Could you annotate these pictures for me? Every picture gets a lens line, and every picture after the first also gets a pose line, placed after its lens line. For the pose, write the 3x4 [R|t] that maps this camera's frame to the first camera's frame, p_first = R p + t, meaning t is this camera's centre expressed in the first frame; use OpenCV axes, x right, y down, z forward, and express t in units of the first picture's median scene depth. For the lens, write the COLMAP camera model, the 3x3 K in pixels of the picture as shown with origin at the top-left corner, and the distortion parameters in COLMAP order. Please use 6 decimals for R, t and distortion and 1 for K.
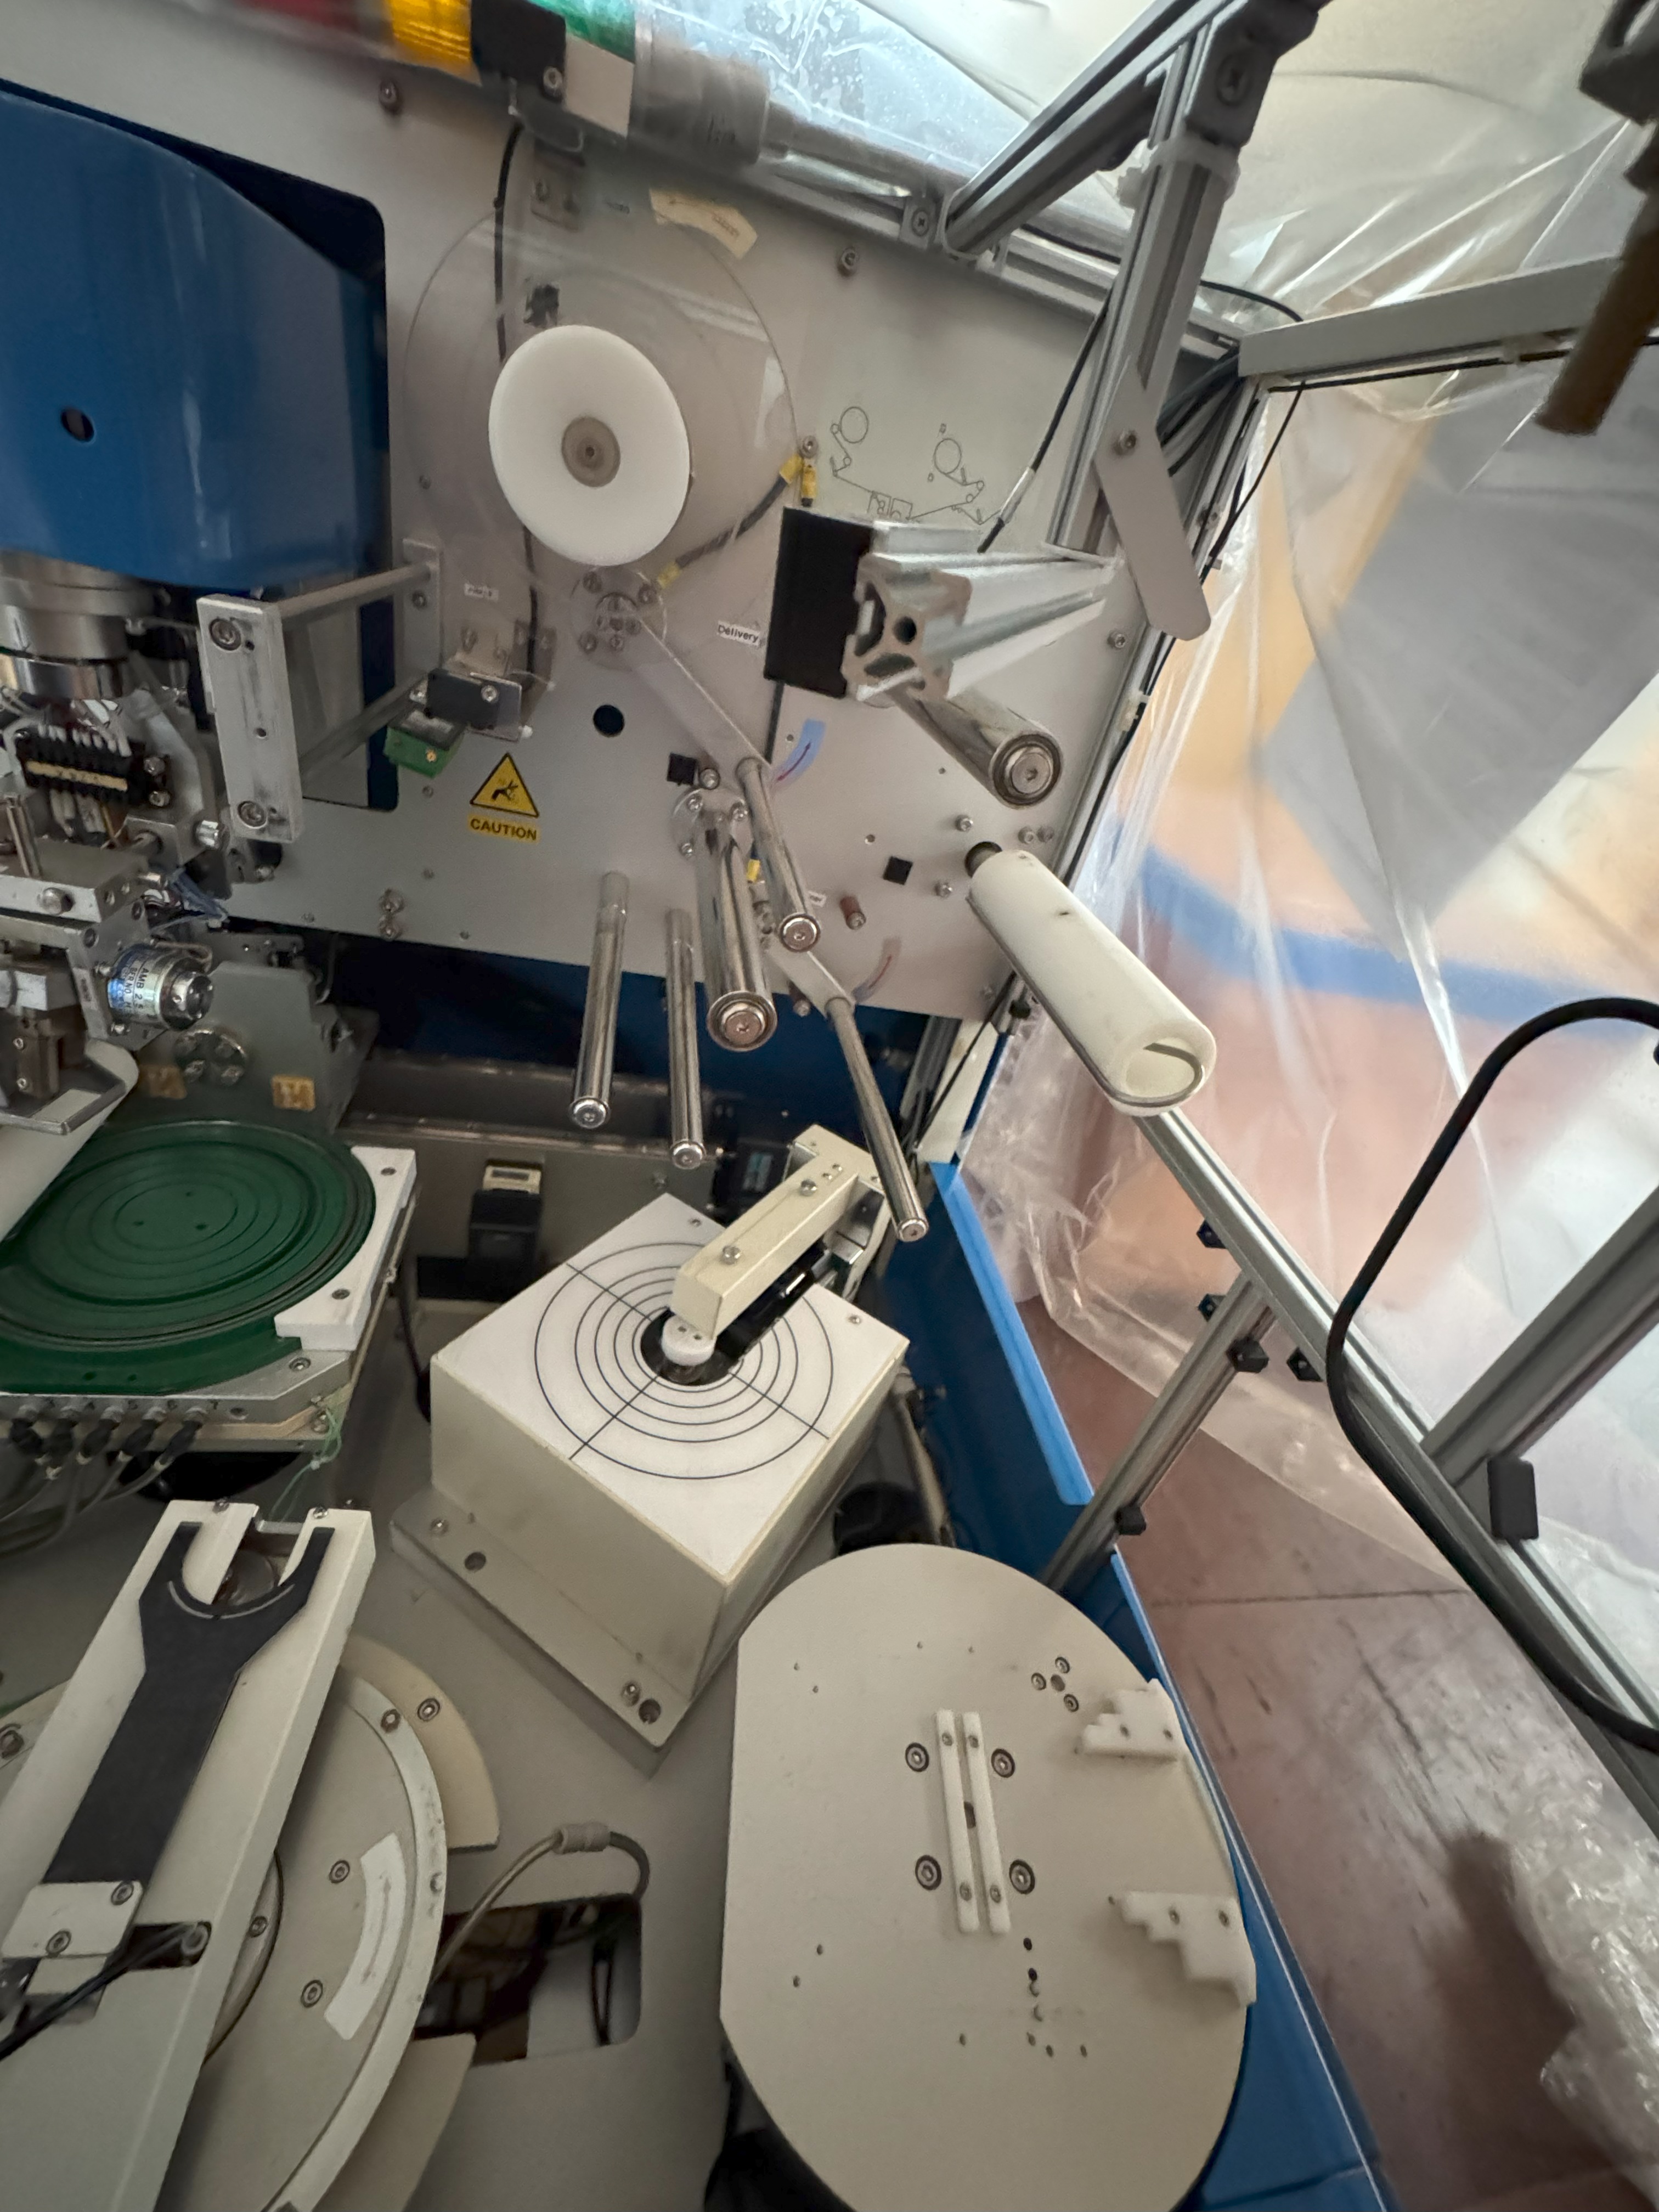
lens RADIAL K [[885.9, 0, 834.4], [0, 885.9, 1108.7], [0, 0, 1]] dist [-0.005208, 0.000770]
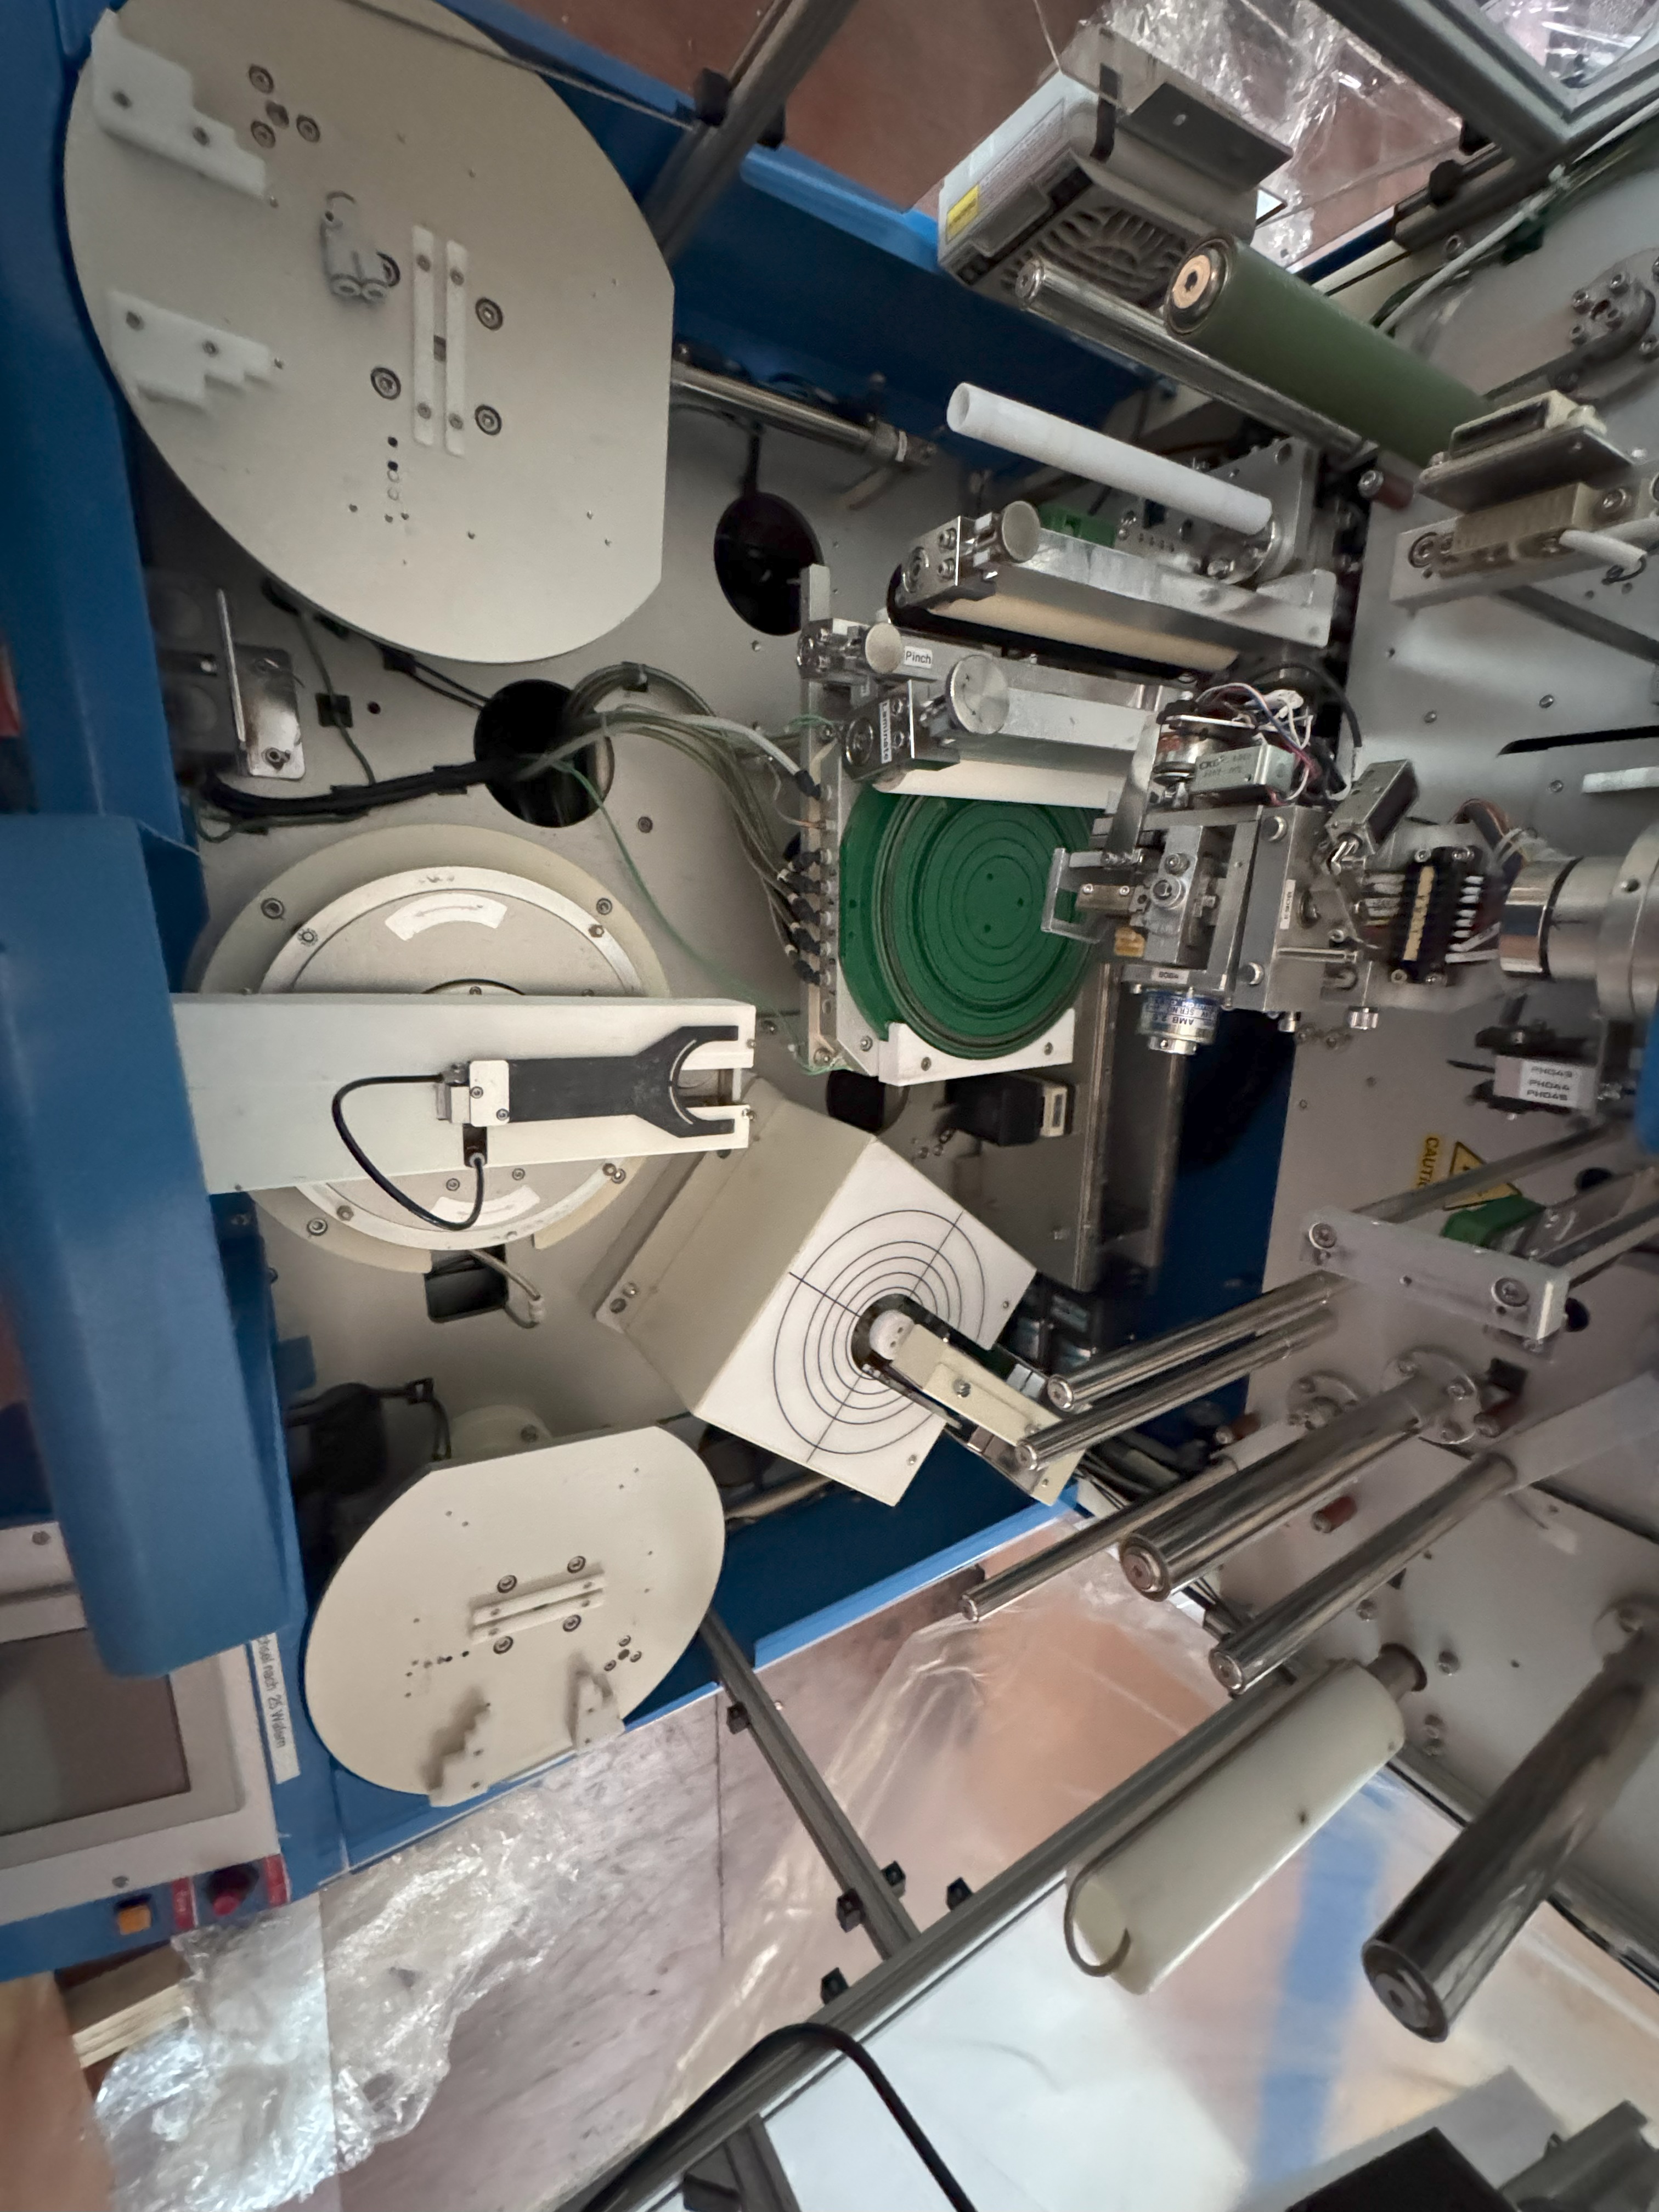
lens RADIAL K [[885.9, 0, 828.5], [0, 885.9, 1107.3], [0, 0, 1]] dist [-0.005208, 0.000770]
pose [[-0.017030, 0.999175, -0.036880, -0.478212], [-0.917621, -0.000970, 0.397455, -0.135119], [0.397091, 0.040611, 0.916880, -0.101232]]
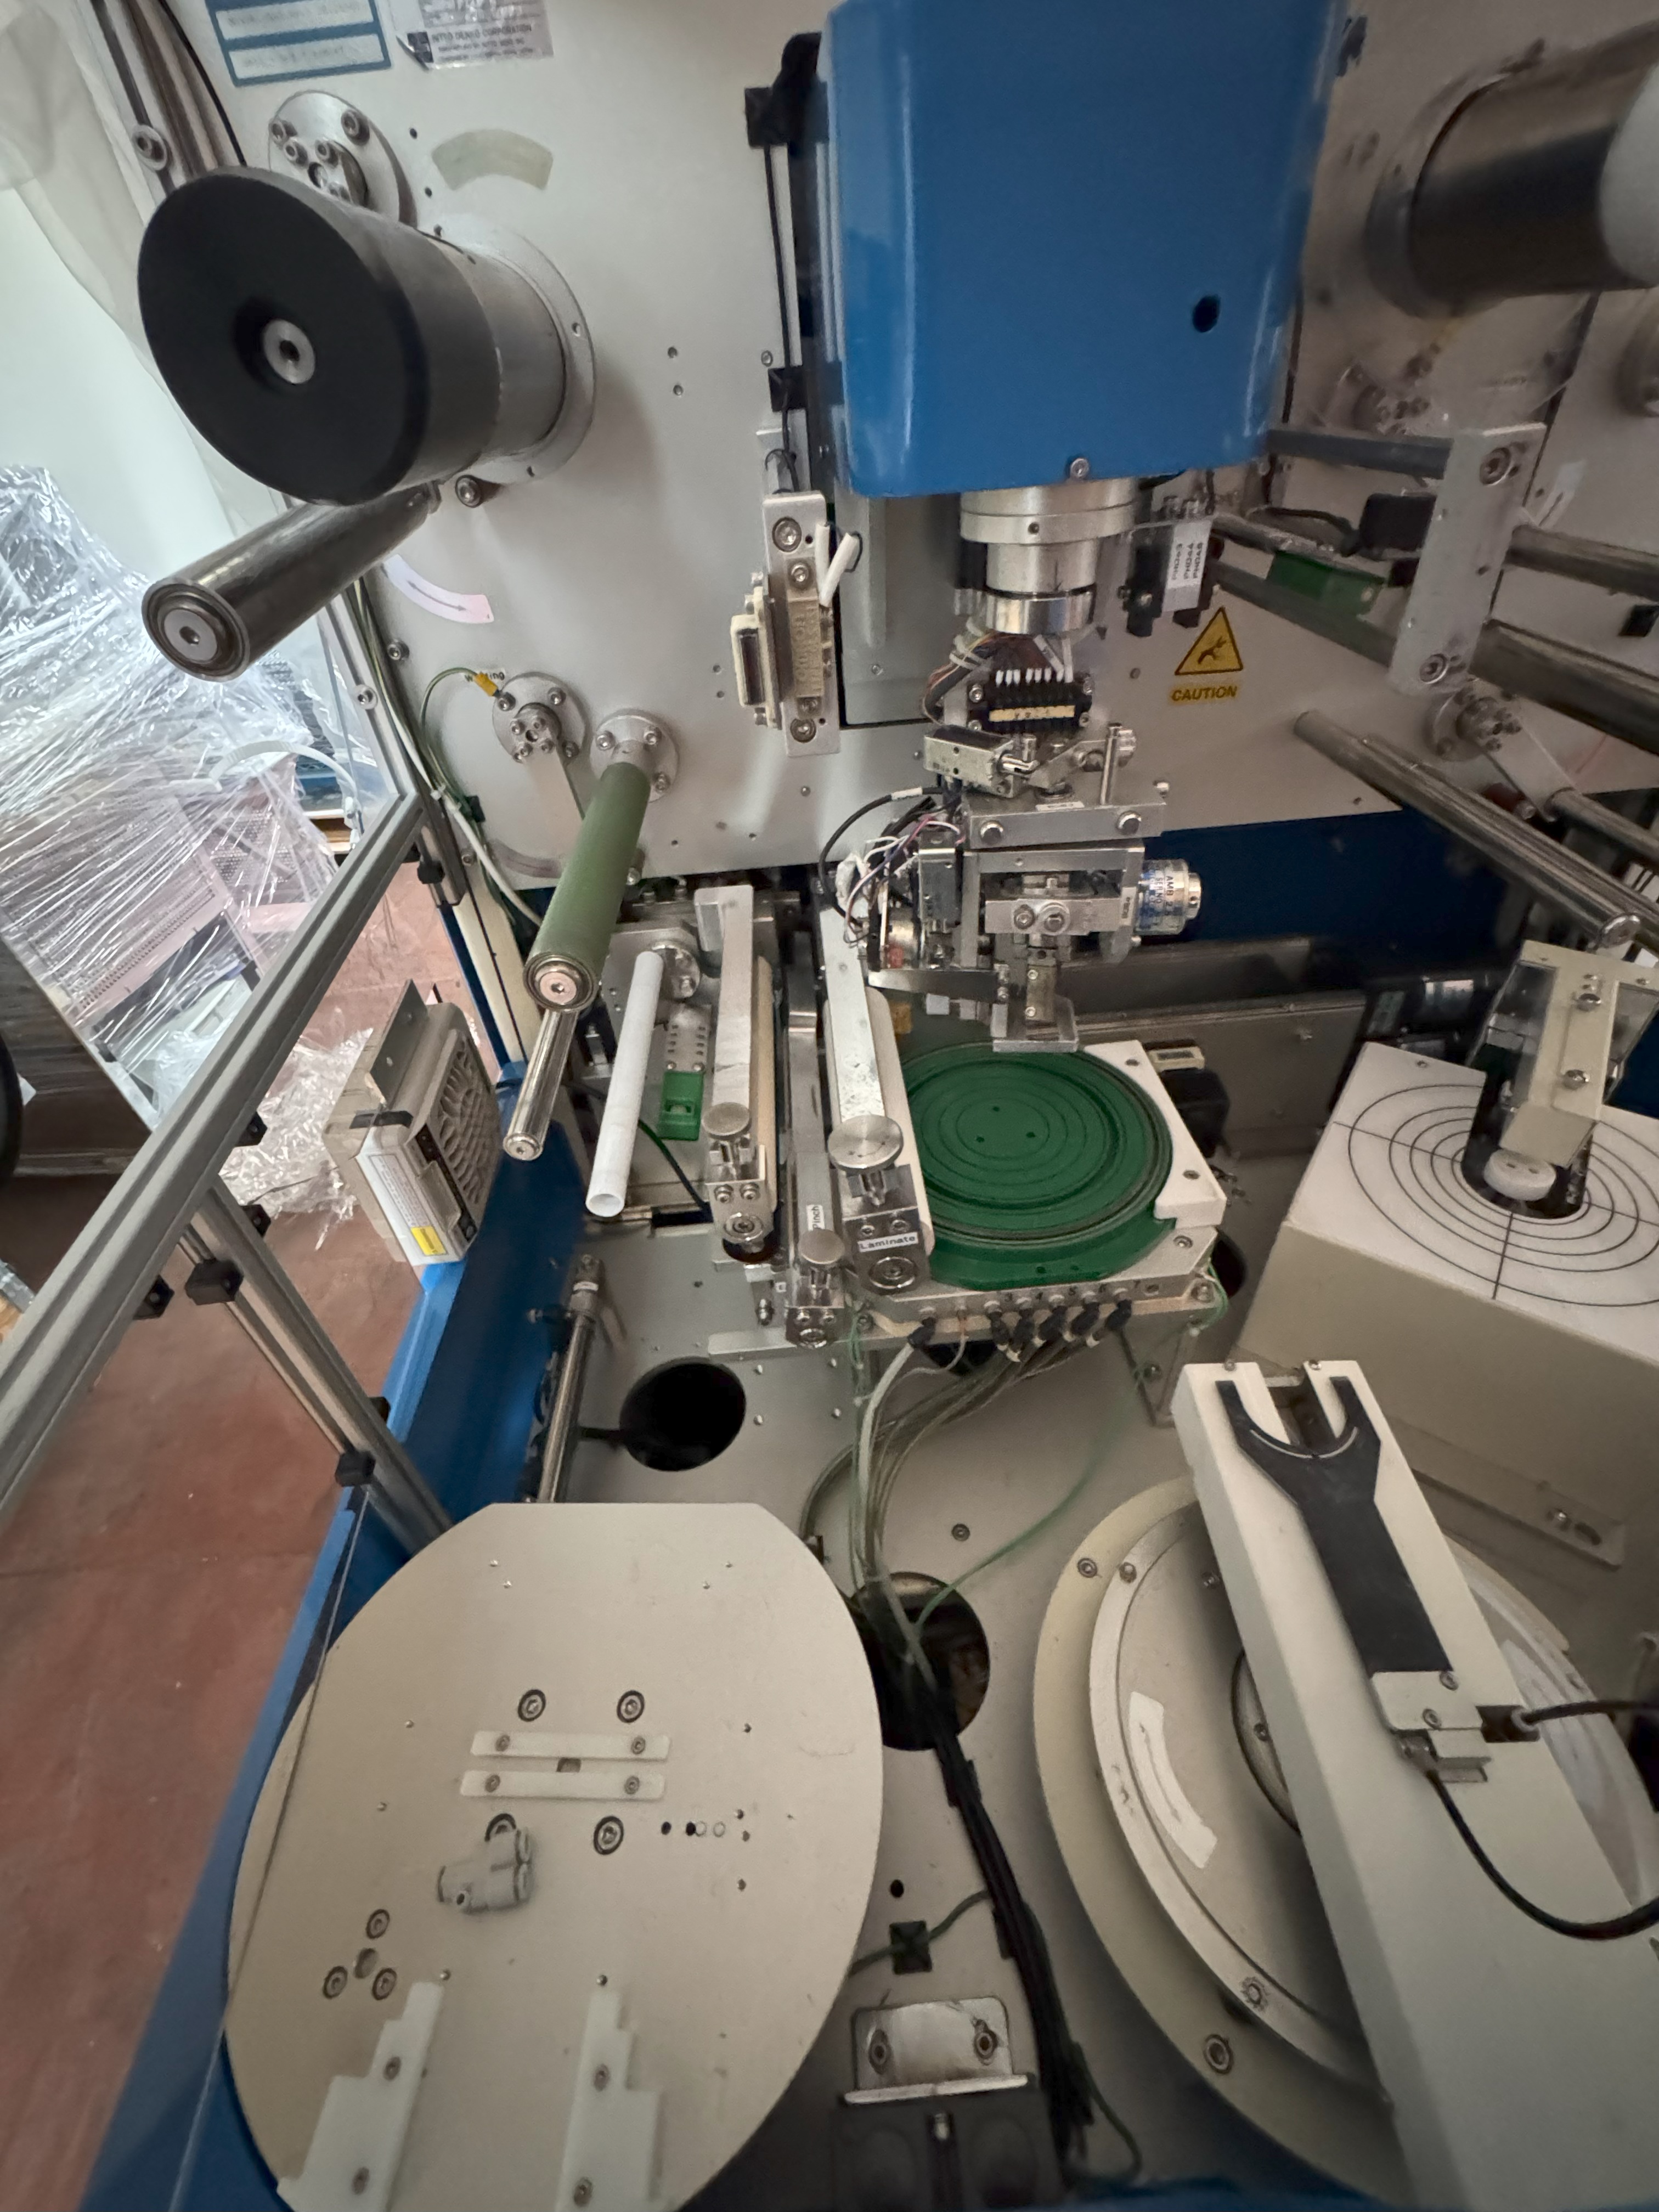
lens RADIAL K [[885.9, 0, 831.7], [0, 885.9, 1106.7], [0, 0, 1]] dist [-0.005208, 0.000770]
pose [[0.949264, -0.164350, -0.268119, -0.698404], [0.193866, 0.977125, 0.087422, -0.045832], [0.247618, -0.134966, 0.959411, -0.107529]]
